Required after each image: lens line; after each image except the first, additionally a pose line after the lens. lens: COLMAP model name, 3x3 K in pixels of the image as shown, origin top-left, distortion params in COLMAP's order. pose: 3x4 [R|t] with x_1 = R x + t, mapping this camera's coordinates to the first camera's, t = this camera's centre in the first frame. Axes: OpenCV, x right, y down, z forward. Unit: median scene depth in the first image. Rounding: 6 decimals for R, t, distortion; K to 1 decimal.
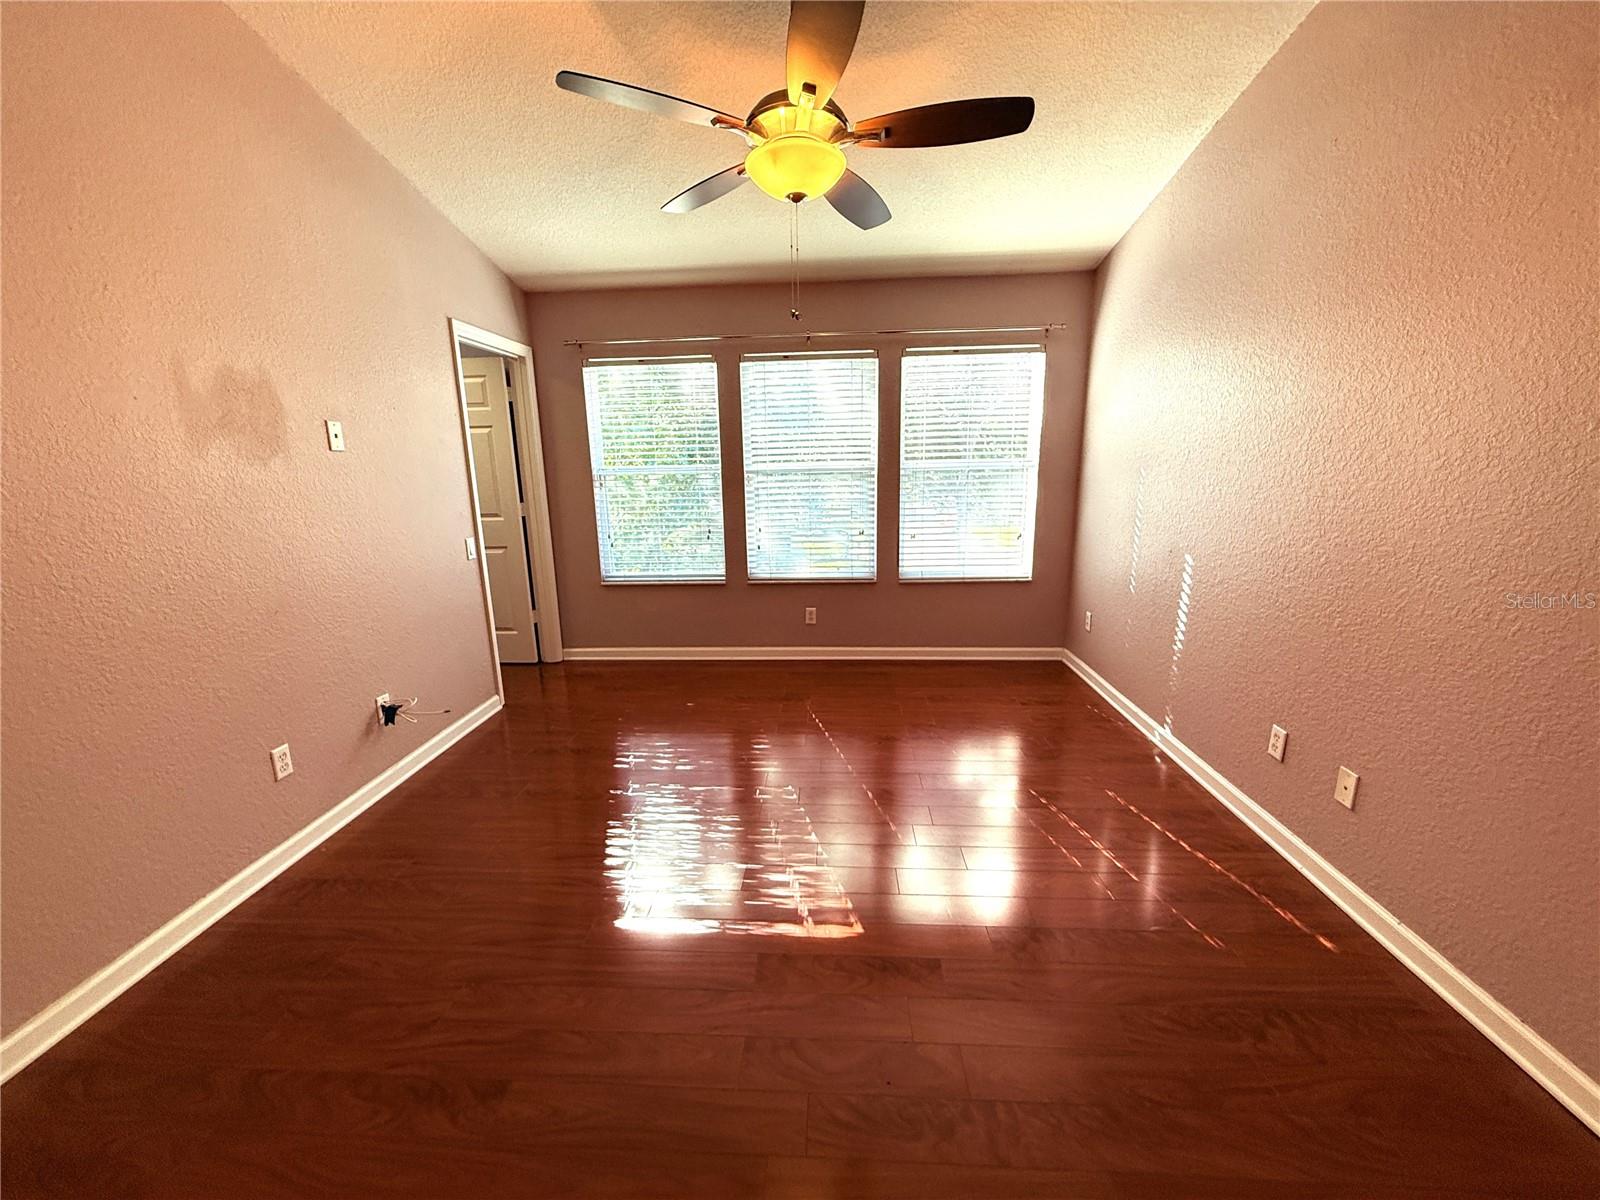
lens RADIAL K [[653.8, 0, 797.9], [0, 653.8, 604.2], [0, 0, 1]] dist [-0.007988, 0.000002]
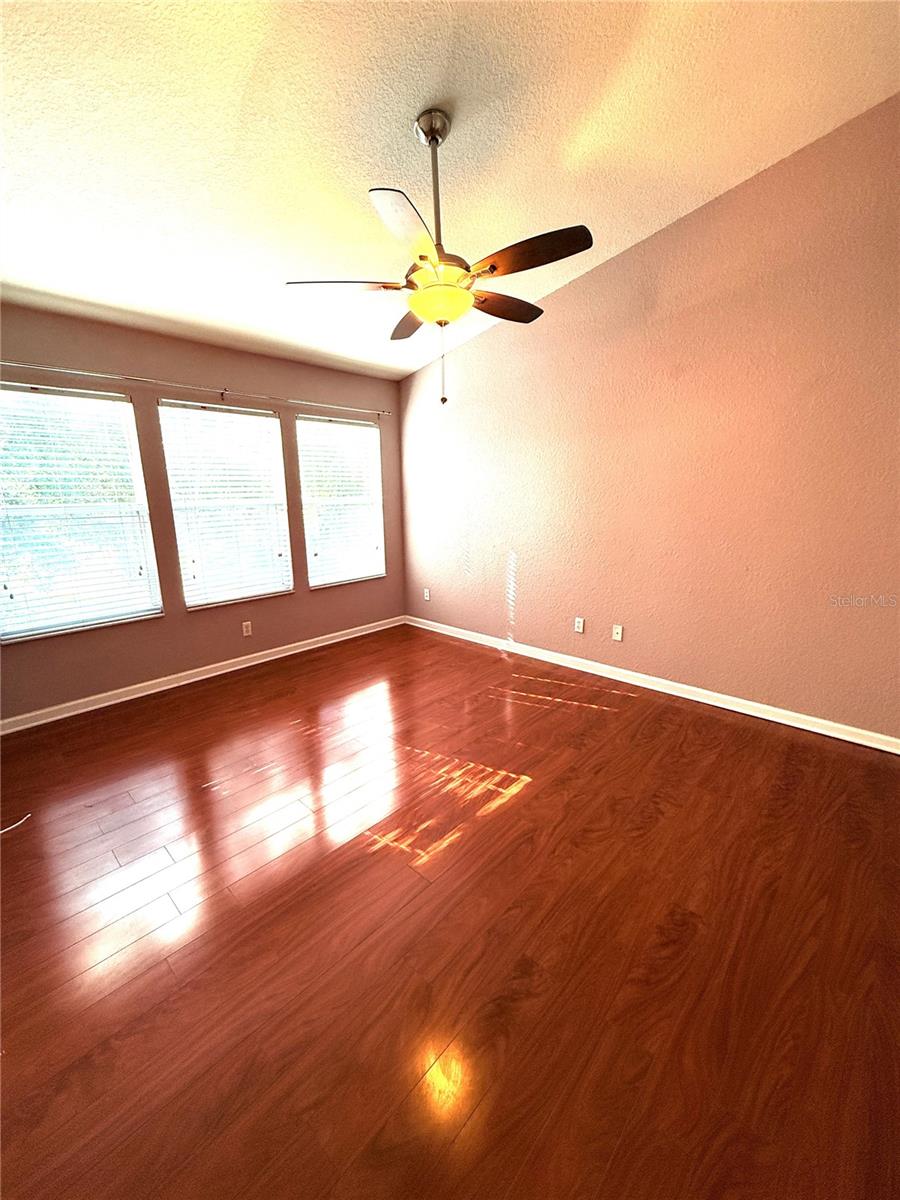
lens RADIAL K [[494.8, 0, 450.0], [0, 494.8, 600.0], [0, 0, 1]] dist [-0.002445, -0.000253]
pose [[0.617869, -0.160342, 0.769759, -0.460079], [0.171194, 0.982934, 0.067334, -0.033222], [-0.767418, 0.090175, 0.634774, 0.151037]]
